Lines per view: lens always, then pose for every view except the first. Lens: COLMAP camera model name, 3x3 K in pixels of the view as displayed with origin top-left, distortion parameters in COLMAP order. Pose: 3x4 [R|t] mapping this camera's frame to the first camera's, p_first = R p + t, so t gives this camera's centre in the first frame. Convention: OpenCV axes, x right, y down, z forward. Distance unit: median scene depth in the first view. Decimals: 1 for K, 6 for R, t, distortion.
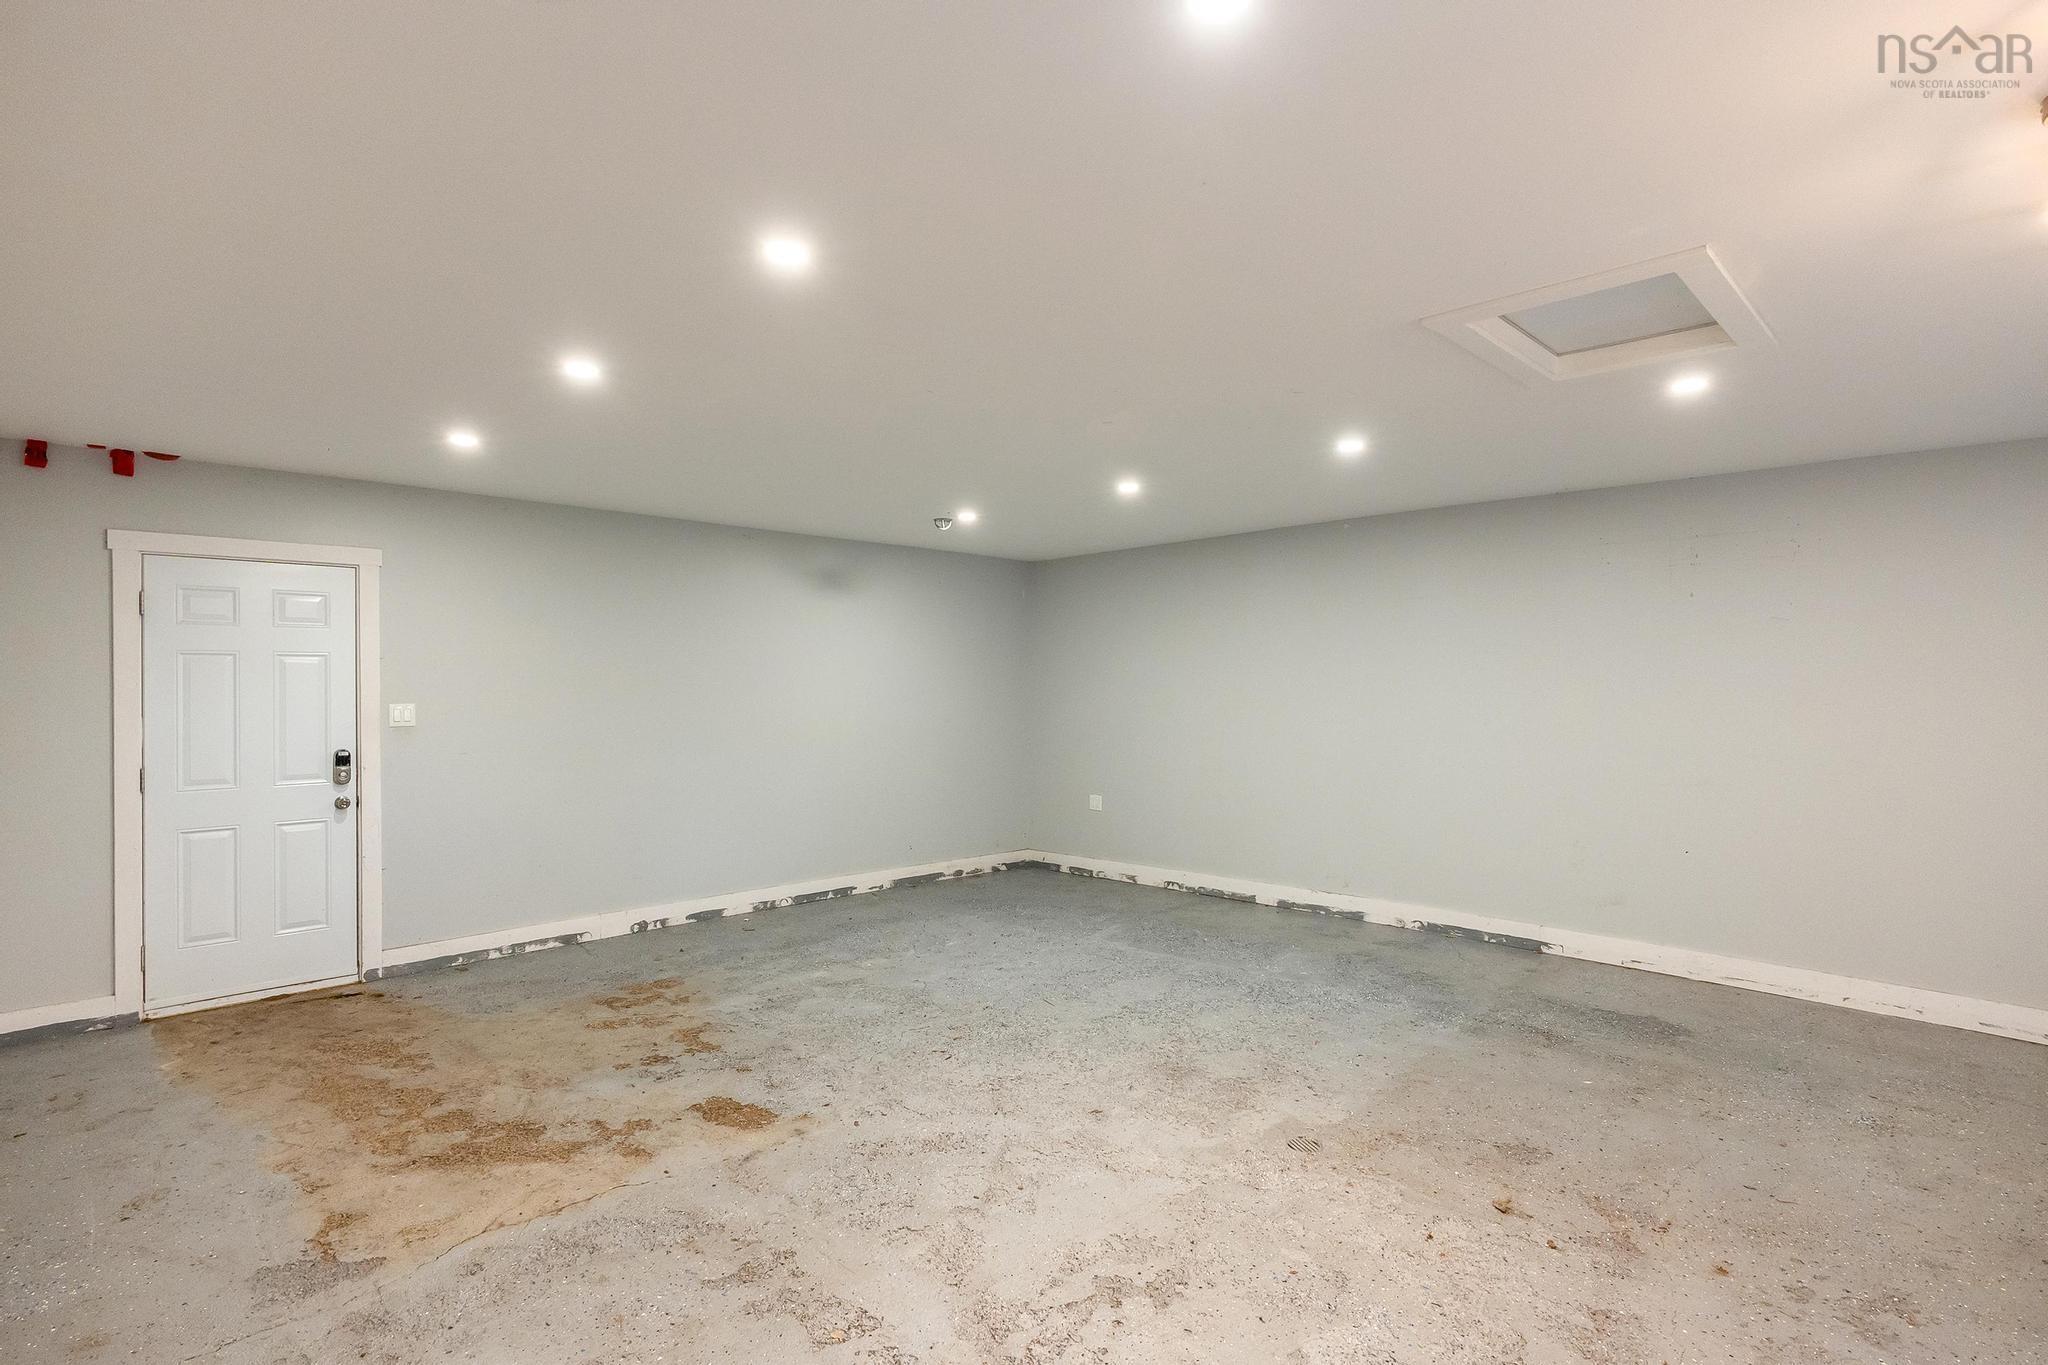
lens RADIAL K [[1021.0, 0, 1024.4], [0, 1021.0, 687.0], [0, 0, 1]] dist [0.000624, 0.002029]
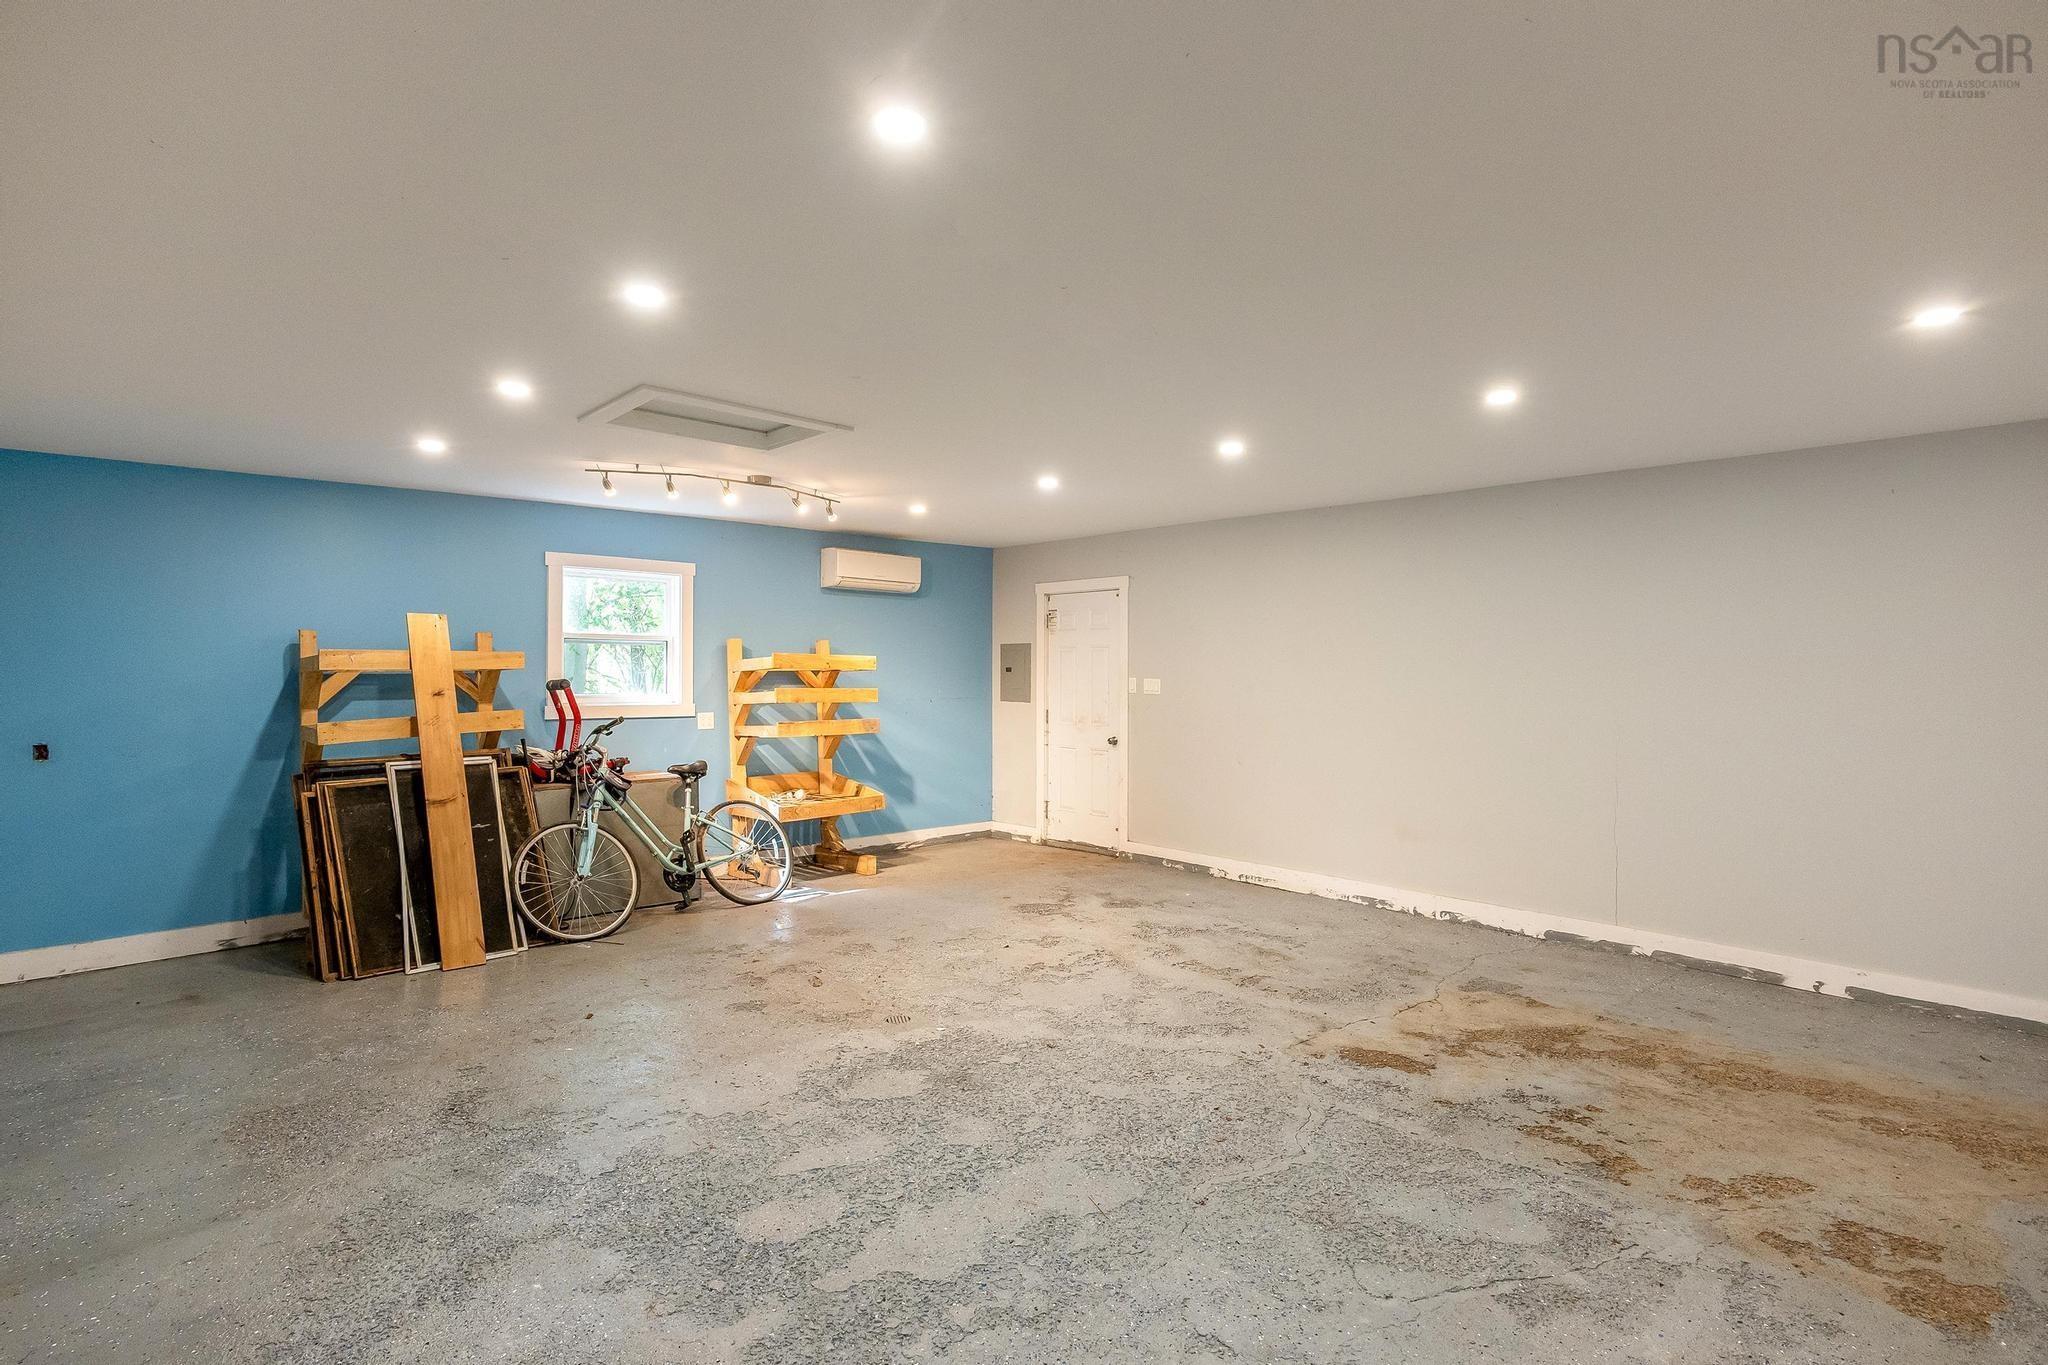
lens RADIAL K [[1021.0, 0, 1023.8], [0, 1021.0, 680.2], [0, 0, 1]] dist [0.000624, 0.002029]
pose [[-0.999317, -0.006167, 0.036425, 0.066118], [-0.006129, 0.999981, 0.001162, 0.013786], [-0.036431, 0.000938, -0.999336, 2.178604]]
